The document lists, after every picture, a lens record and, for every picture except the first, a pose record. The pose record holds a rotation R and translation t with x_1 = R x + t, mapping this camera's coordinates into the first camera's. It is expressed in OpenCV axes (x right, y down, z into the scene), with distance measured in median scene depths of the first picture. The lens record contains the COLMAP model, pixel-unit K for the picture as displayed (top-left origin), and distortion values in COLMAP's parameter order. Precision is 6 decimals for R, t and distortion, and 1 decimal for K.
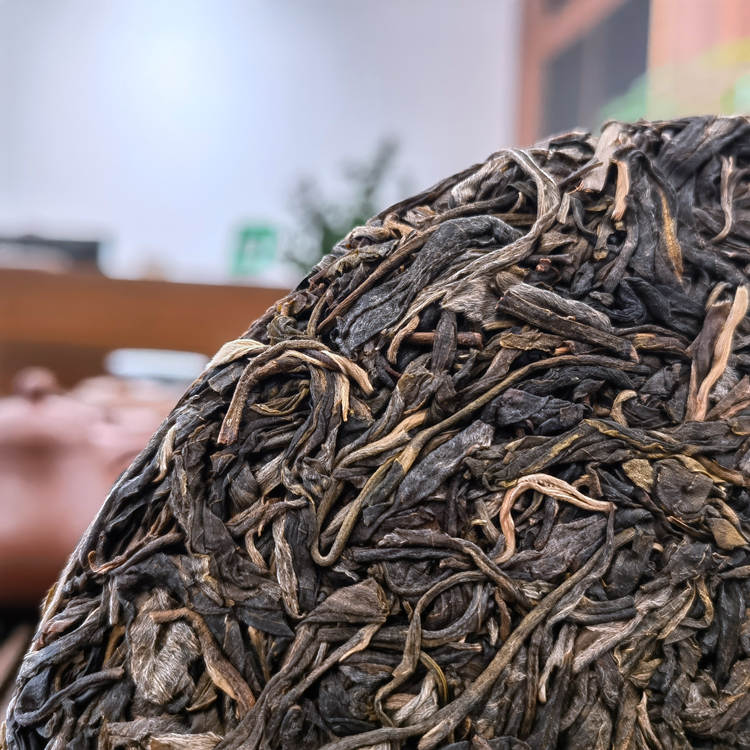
lens RADIAL K [[818.6, 0, 373.8], [0, 818.6, 375.4], [0, 0, 1]] dist [-0.020970, 0.000000]
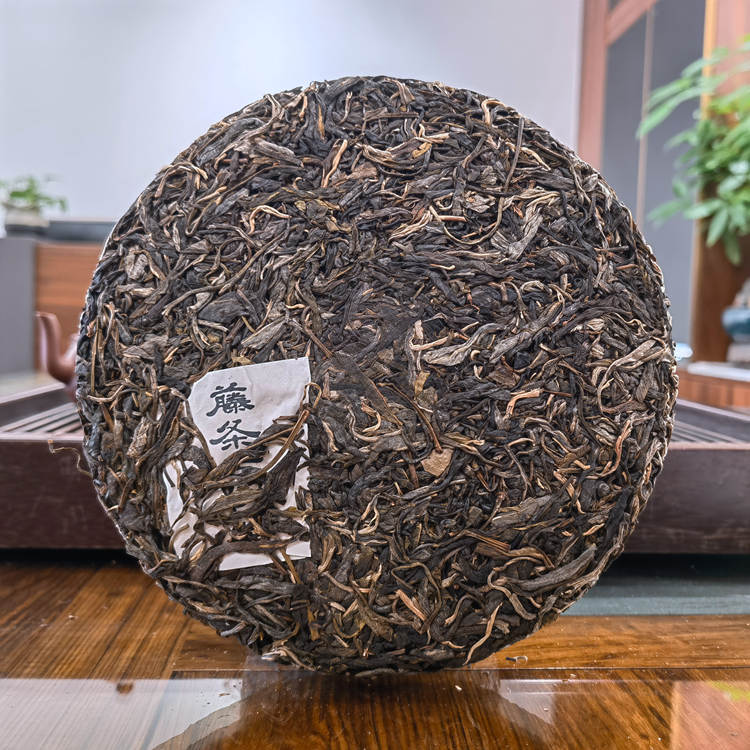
lens RADIAL K [[818.6, 0, 375.4], [0, 818.6, 373.9], [0, 0, 1]] dist [-0.020970, 0.000000]
pose [[0.994733, -0.007198, -0.102243, 0.887451], [0.009982, 0.999593, 0.026741, 0.643651], [0.102009, -0.027621, 0.994400, -1.847182]]
